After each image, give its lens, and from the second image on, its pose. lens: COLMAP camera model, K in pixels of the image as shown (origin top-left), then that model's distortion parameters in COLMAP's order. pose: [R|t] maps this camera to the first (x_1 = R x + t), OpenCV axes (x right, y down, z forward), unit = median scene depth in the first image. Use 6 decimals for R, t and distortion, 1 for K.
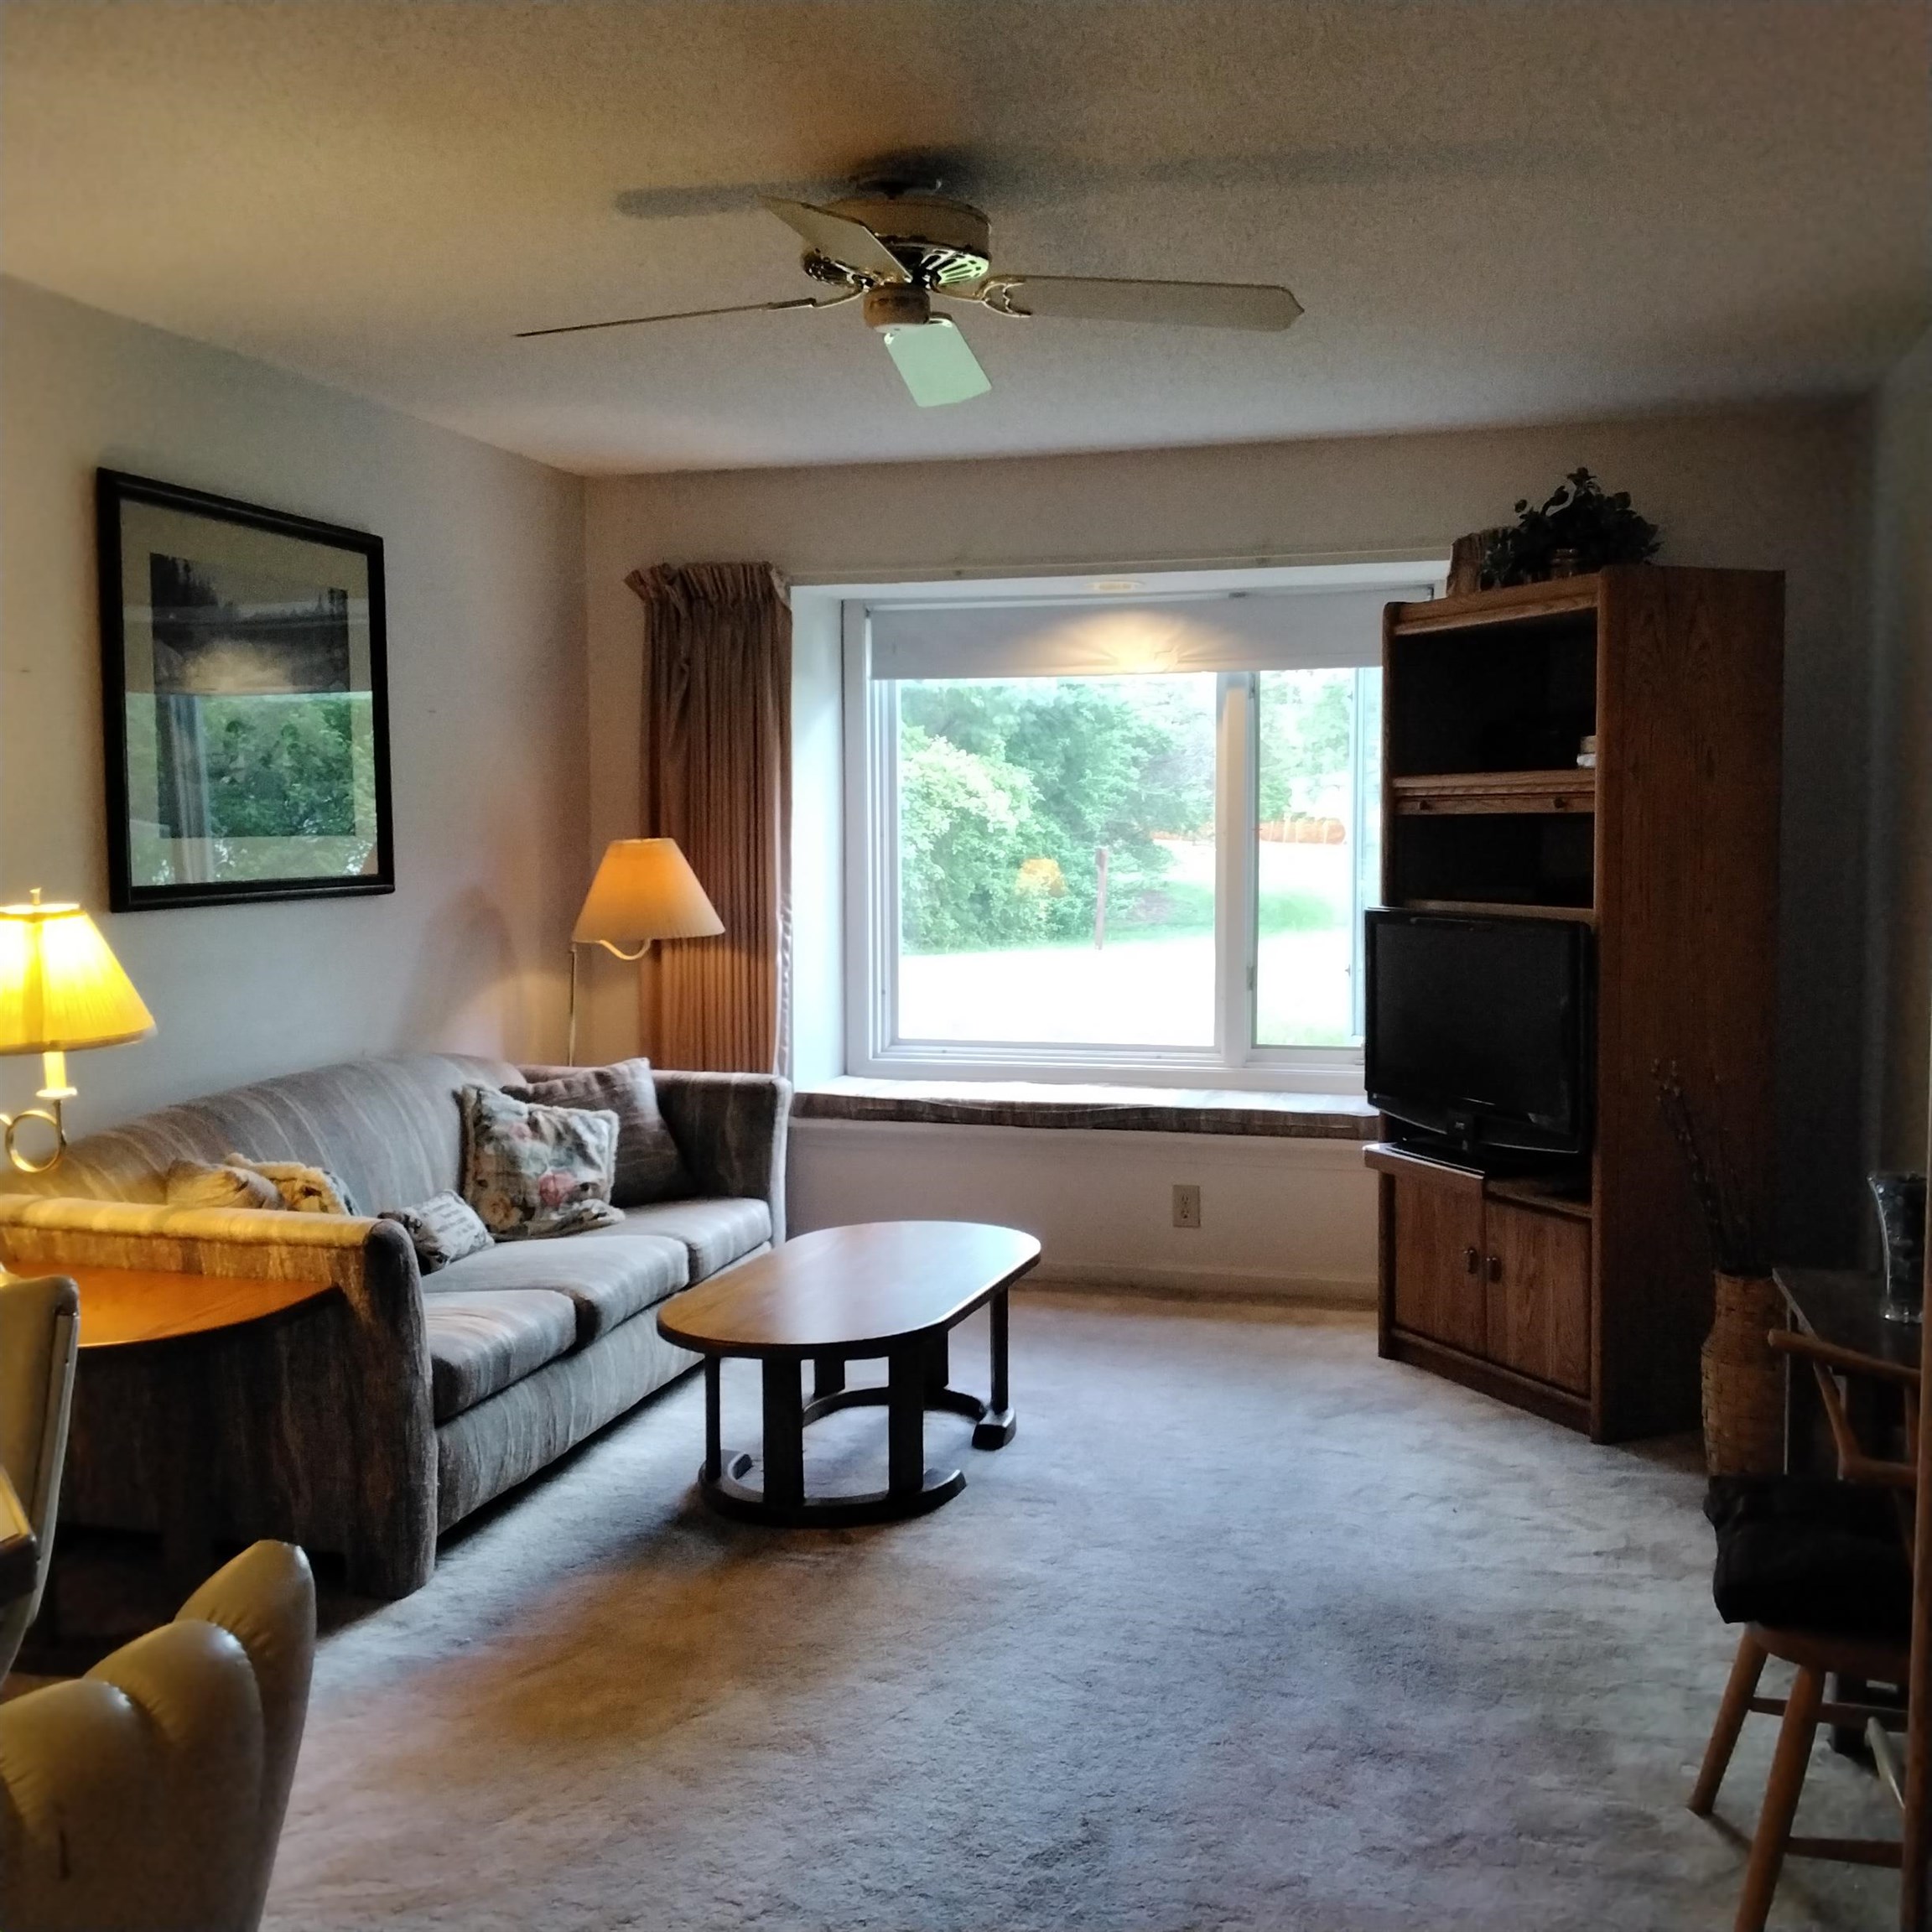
lens RADIAL K [[2045.6, 0, 966.0], [0, 2045.6, 966.0], [0, 0, 1]] dist [0.140156, -0.352881]
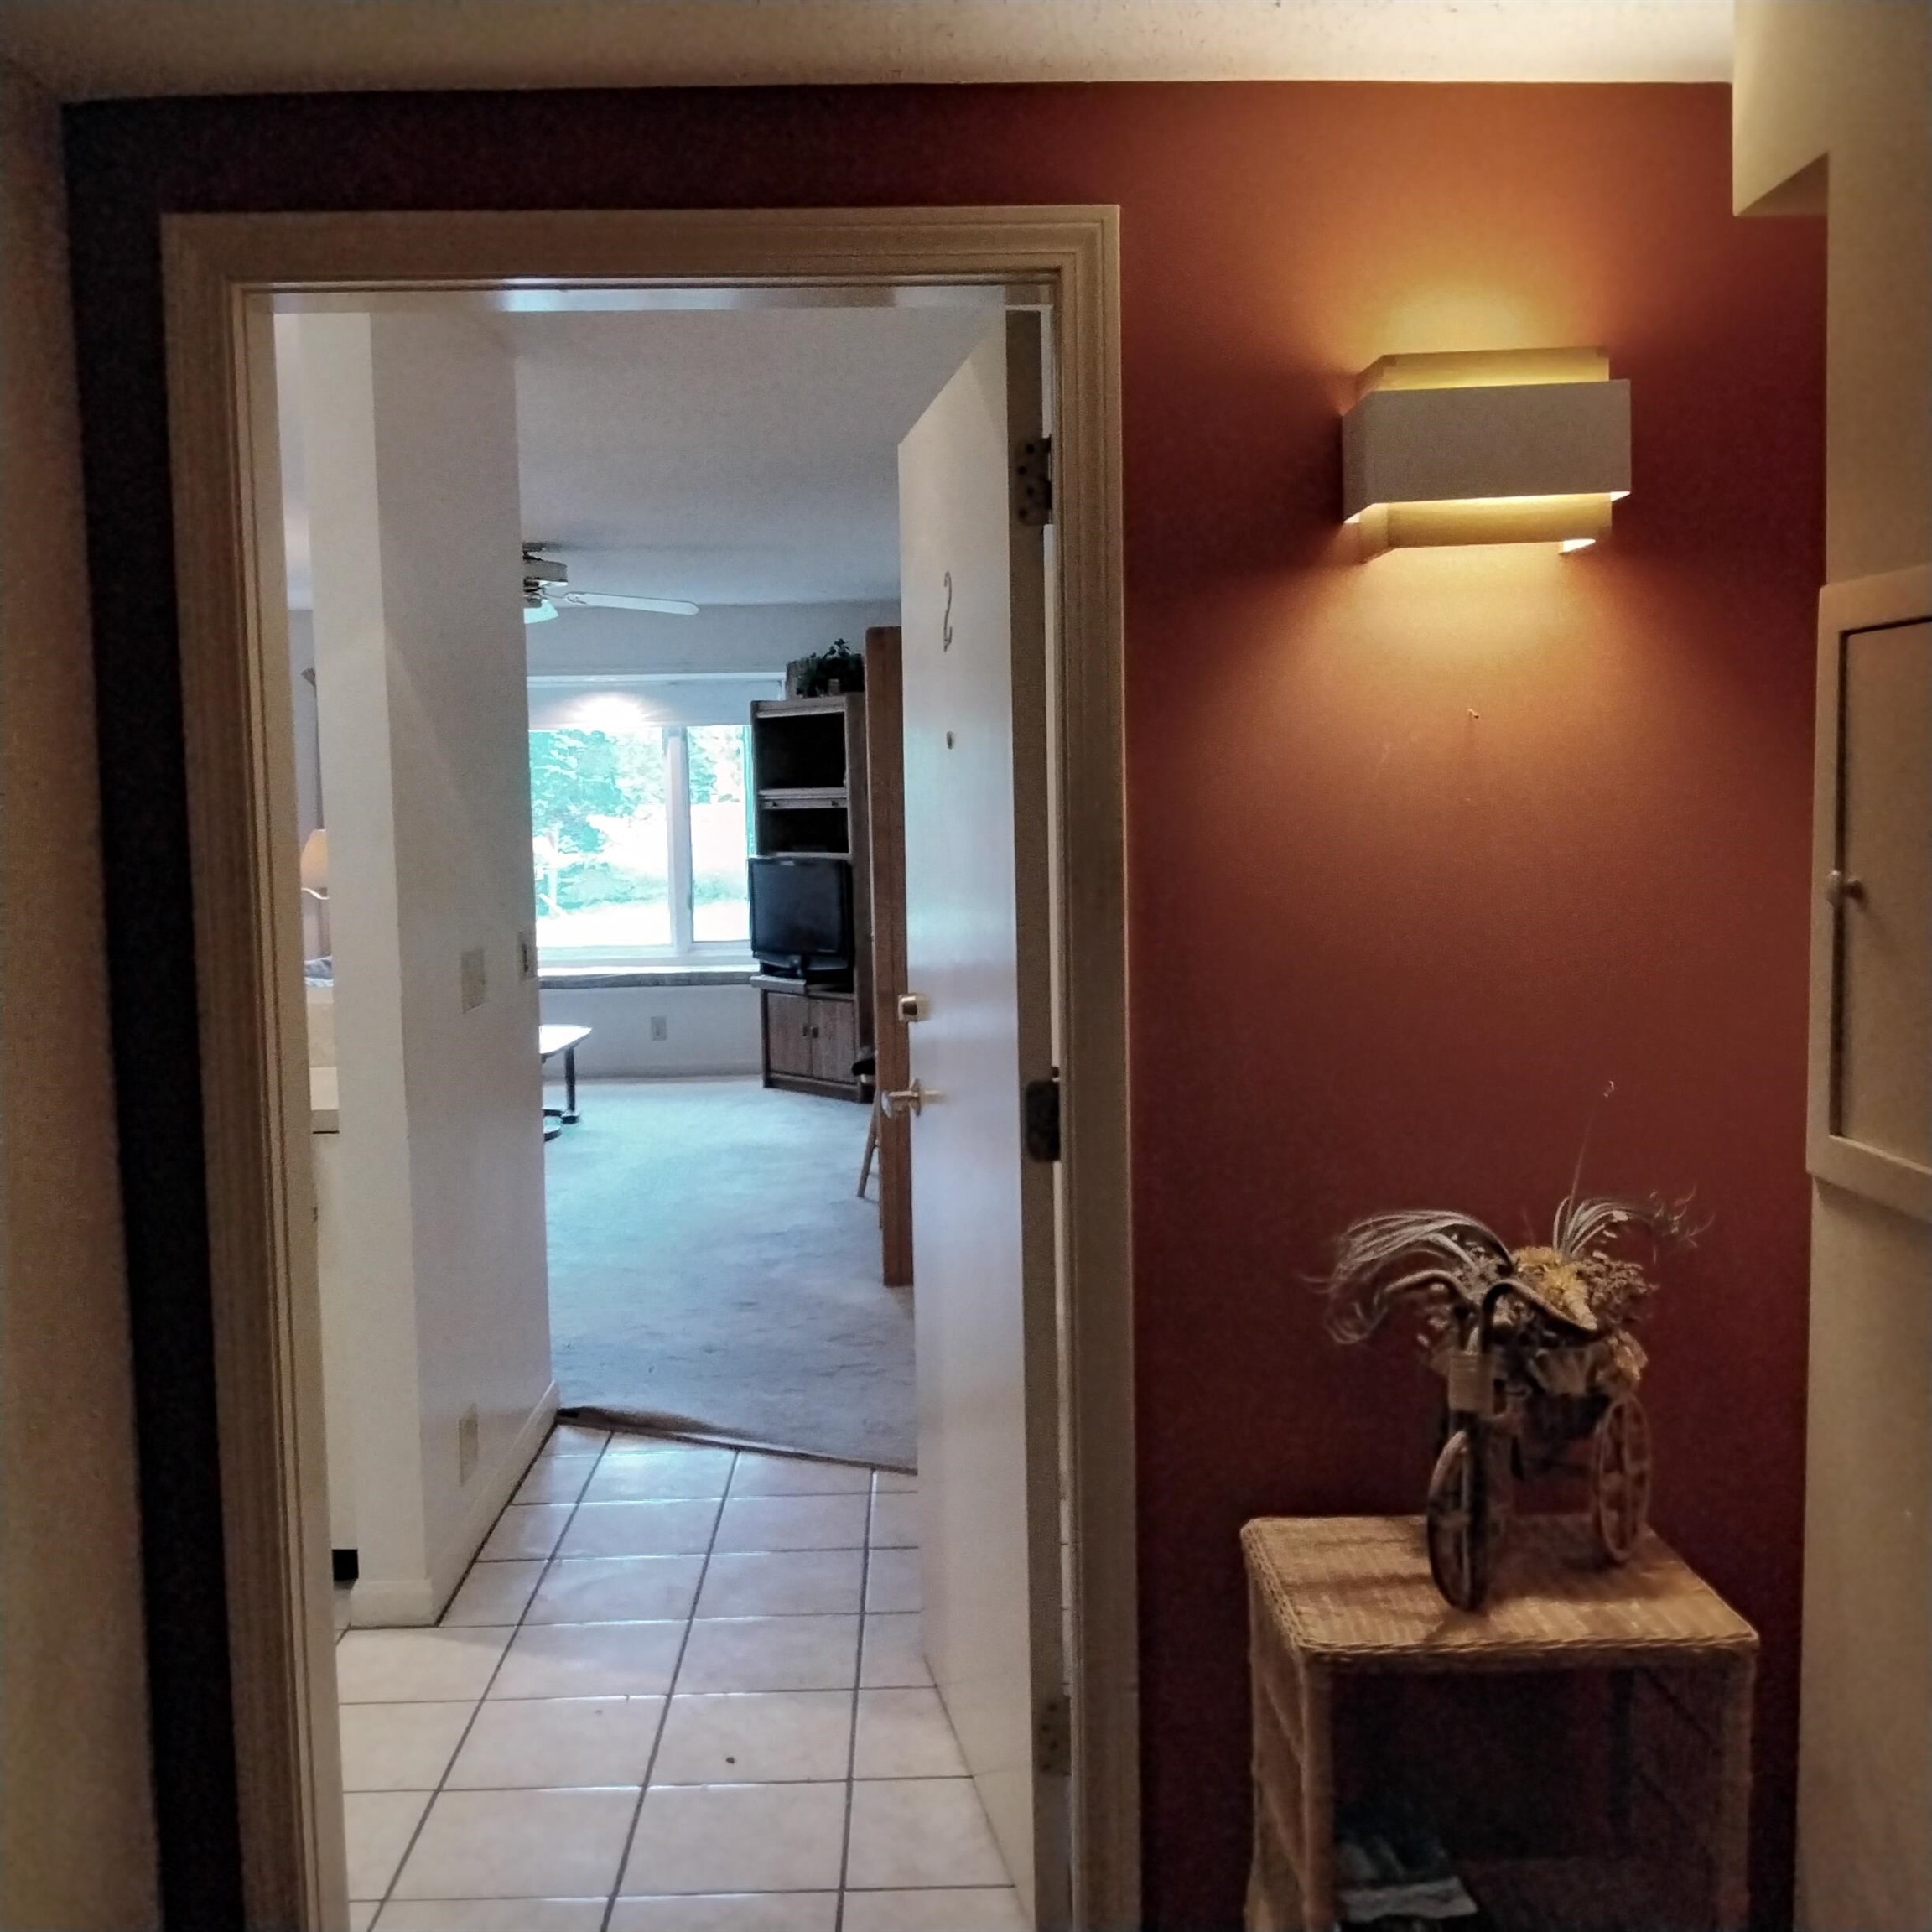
lens RADIAL K [[2045.6, 0, 966.0], [0, 2045.6, 966.0], [0, 0, 1]] dist [0.140156, -0.352881]
pose [[0.962078, -0.038241, 0.270082, -0.140315], [0.035806, 0.999262, 0.013938, 0.057308], [-0.270415, -0.003739, 0.962737, -0.963385]]
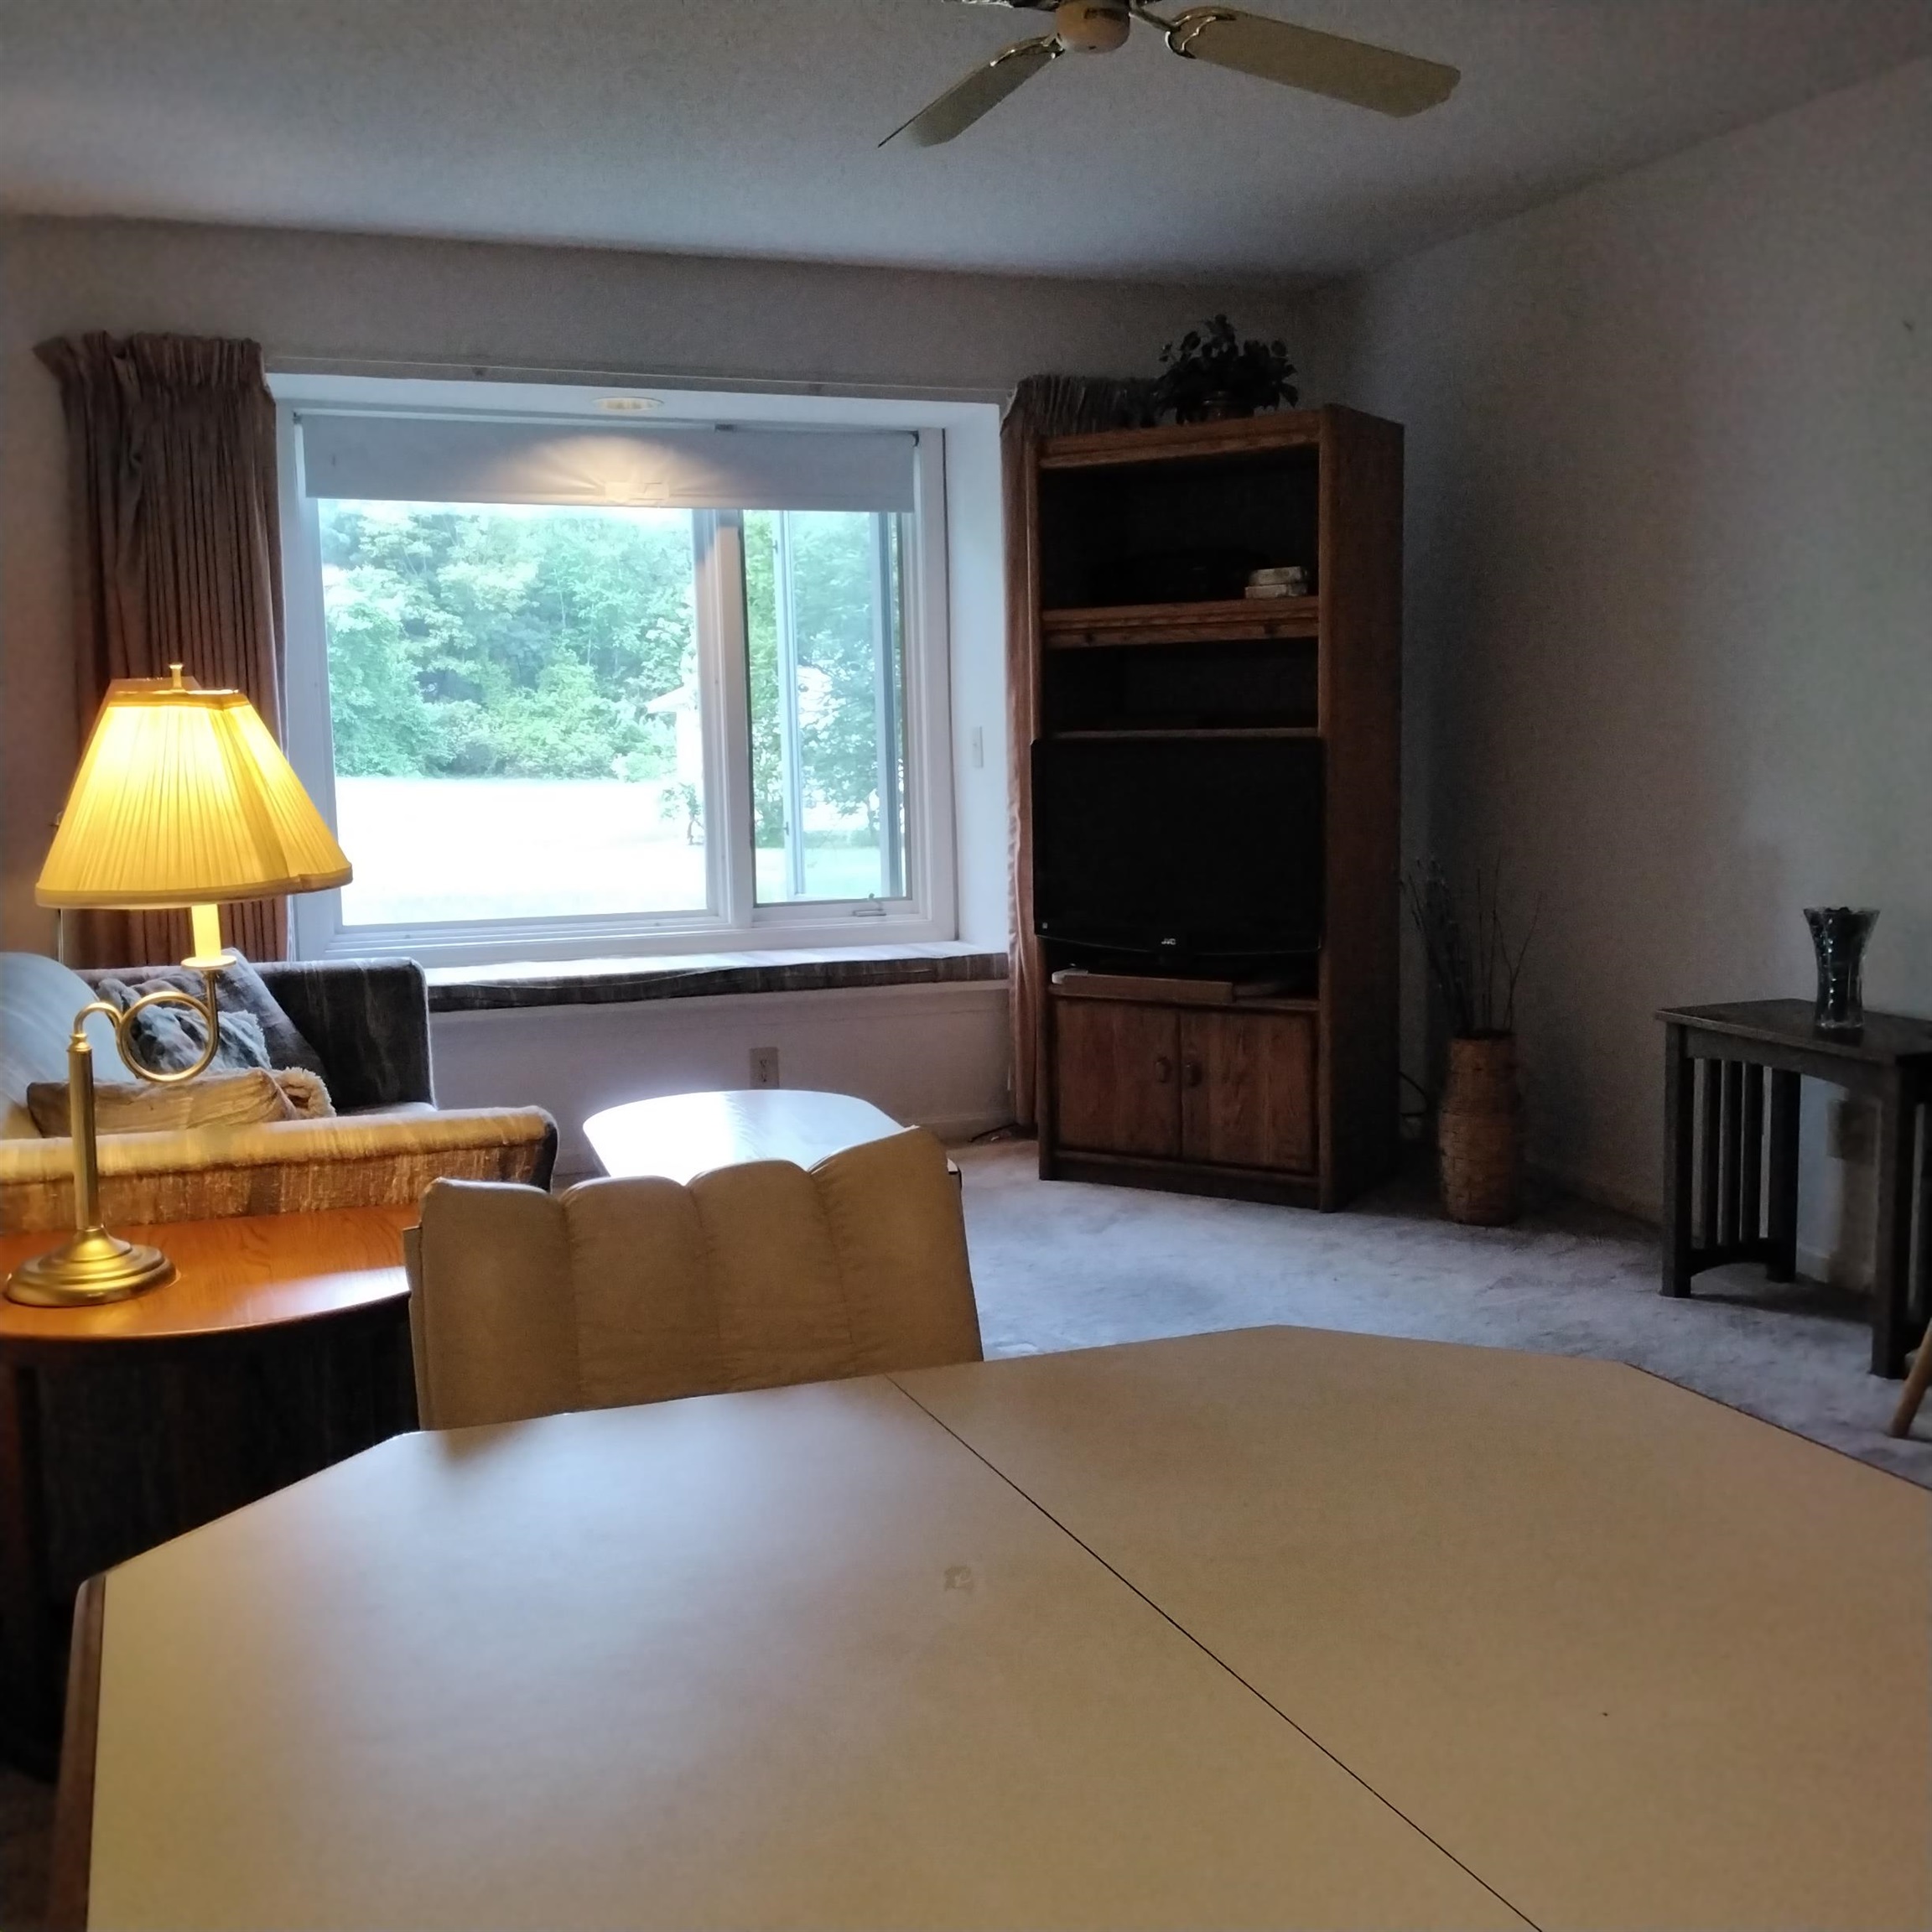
lens RADIAL K [[2045.6, 0, 966.0], [0, 2045.6, 966.0], [0, 0, 1]] dist [0.140156, -0.352881]
pose [[0.816053, -0.076238, 0.572927, -0.432633], [0.055204, 0.997012, 0.054040, 0.027001], [-0.575335, -0.012472, 0.817823, 0.198417]]
